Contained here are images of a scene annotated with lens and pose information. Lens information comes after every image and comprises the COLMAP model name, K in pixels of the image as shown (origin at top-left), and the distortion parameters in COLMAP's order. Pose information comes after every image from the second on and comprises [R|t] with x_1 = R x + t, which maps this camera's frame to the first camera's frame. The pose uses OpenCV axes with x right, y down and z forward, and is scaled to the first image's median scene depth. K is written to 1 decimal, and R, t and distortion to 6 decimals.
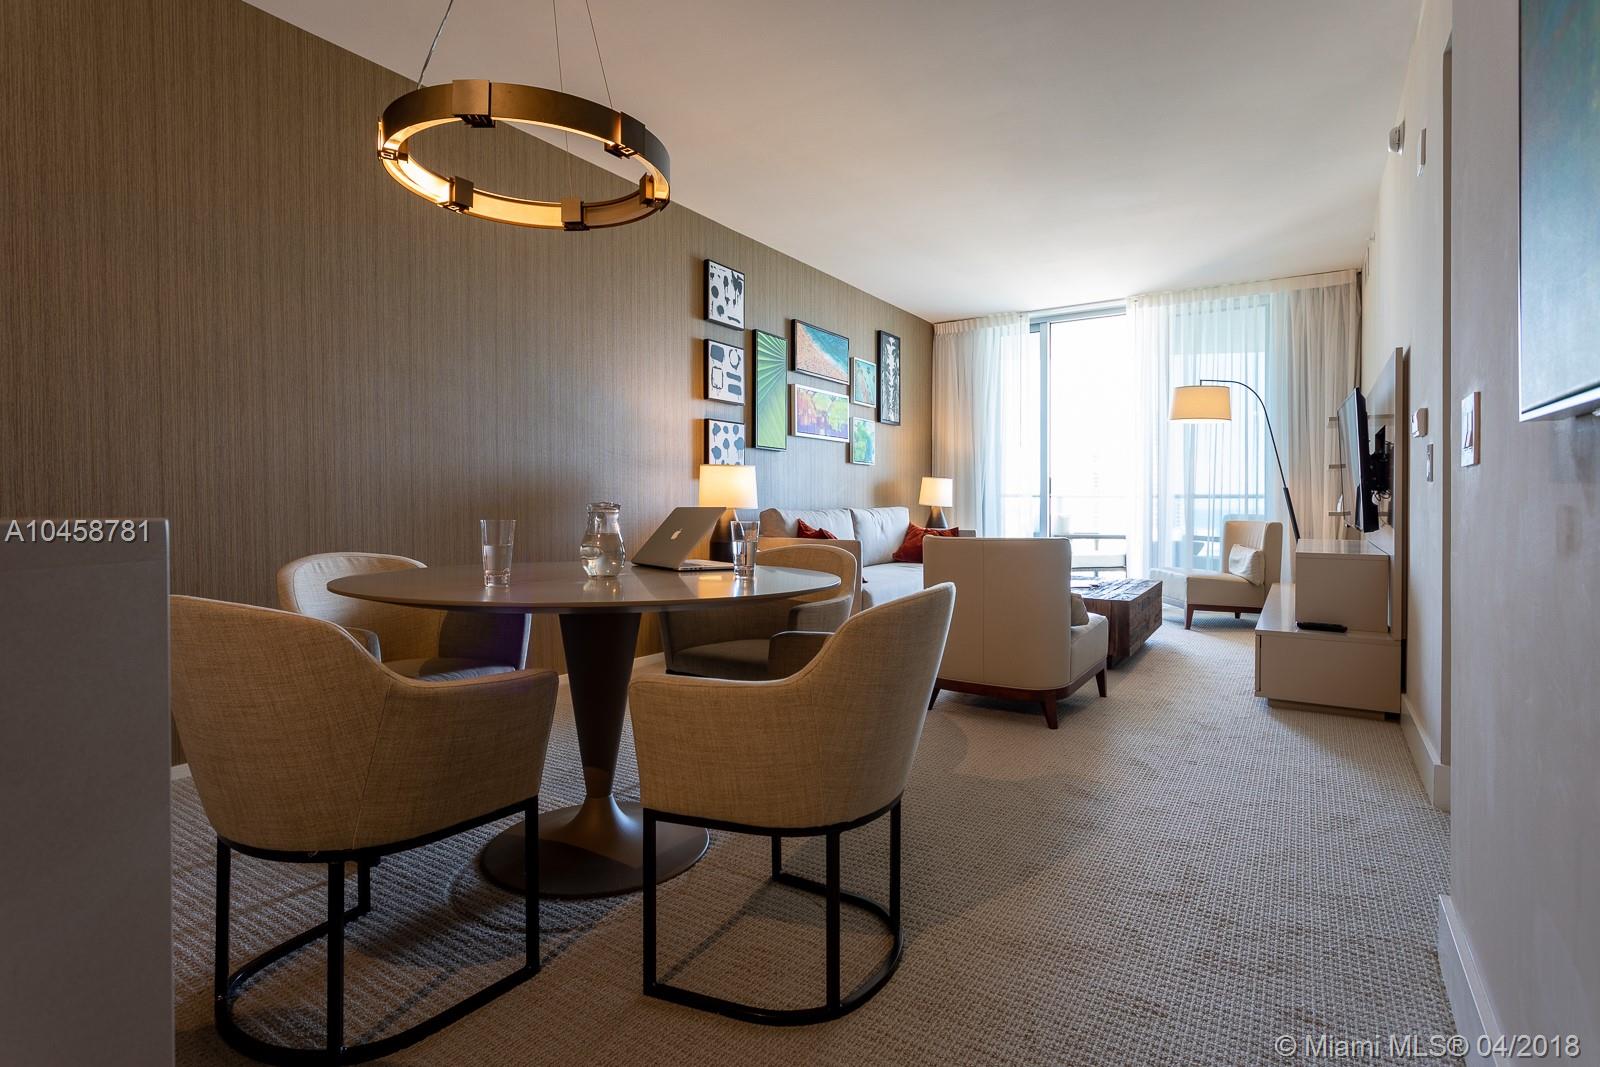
lens RADIAL K [[790.4, 0, 798.2], [0, 790.4, 494.8], [0, 0, 1]] dist [-0.016346, -0.000231]
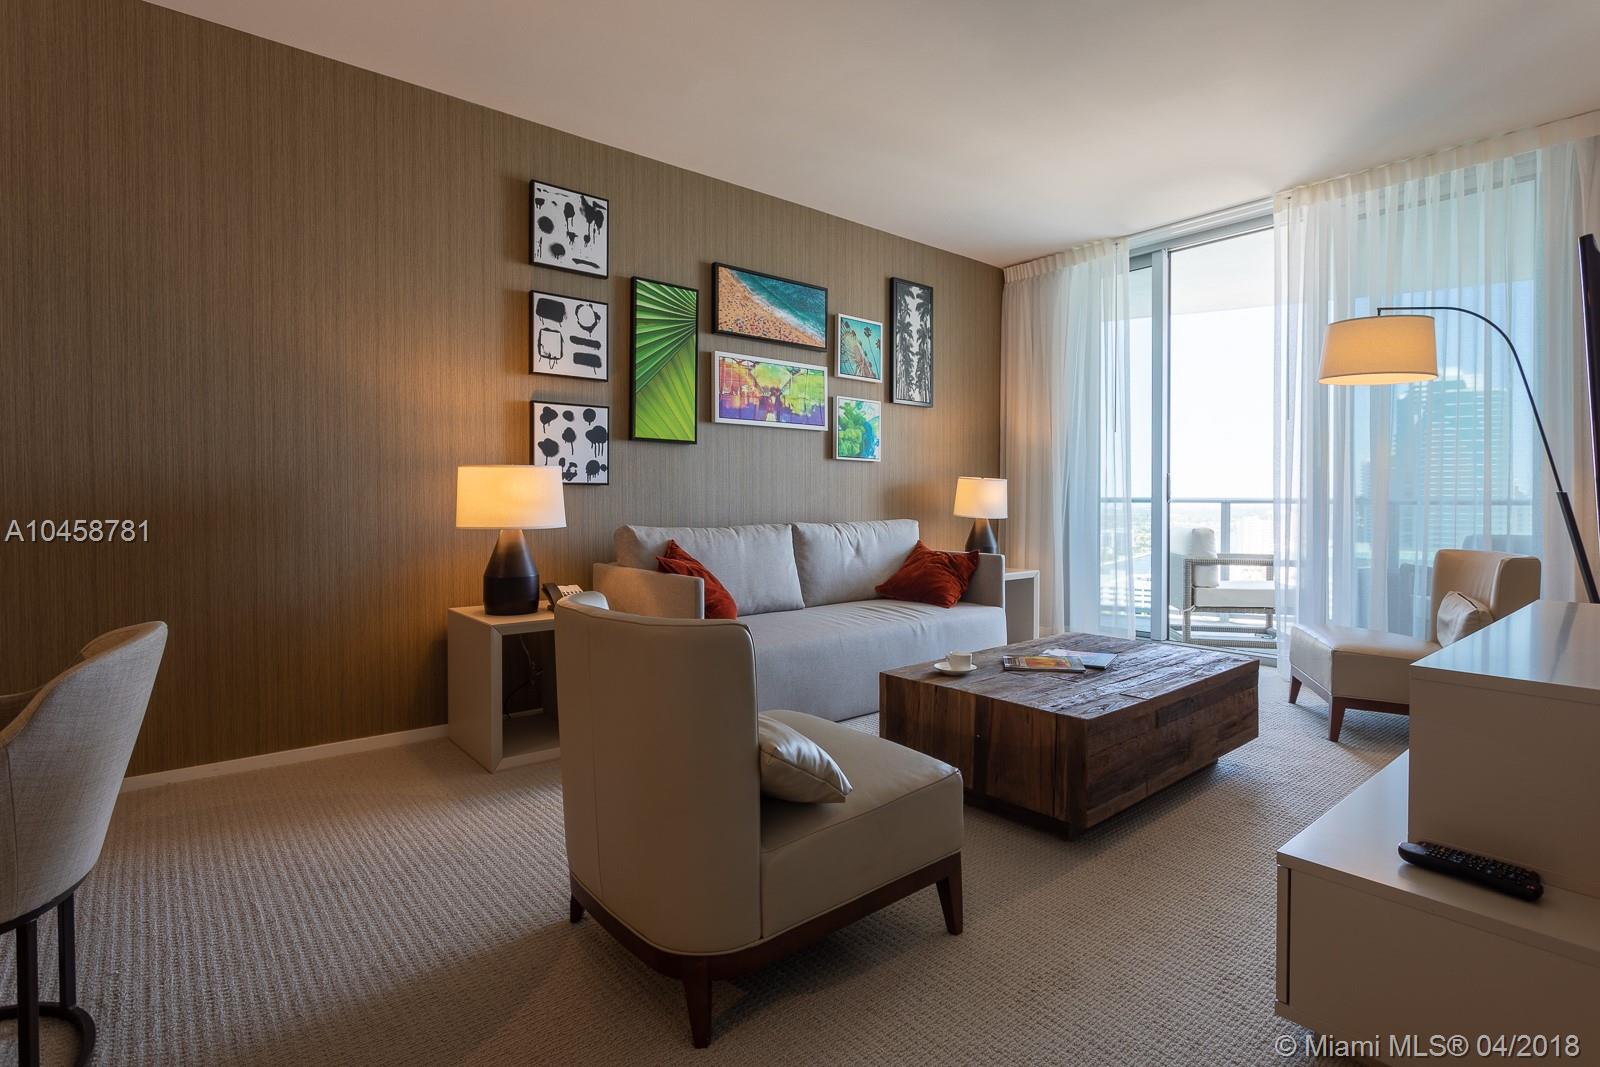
lens RADIAL K [[790.4, 0, 792.0], [0, 790.4, 499.6], [0, 0, 1]] dist [-0.016346, -0.000231]
pose [[0.954287, 0.002865, -0.298877, 0.275466], [0.000043, 0.999953, 0.009724, -0.010787], [0.298891, -0.009292, 0.954242, 0.319797]]
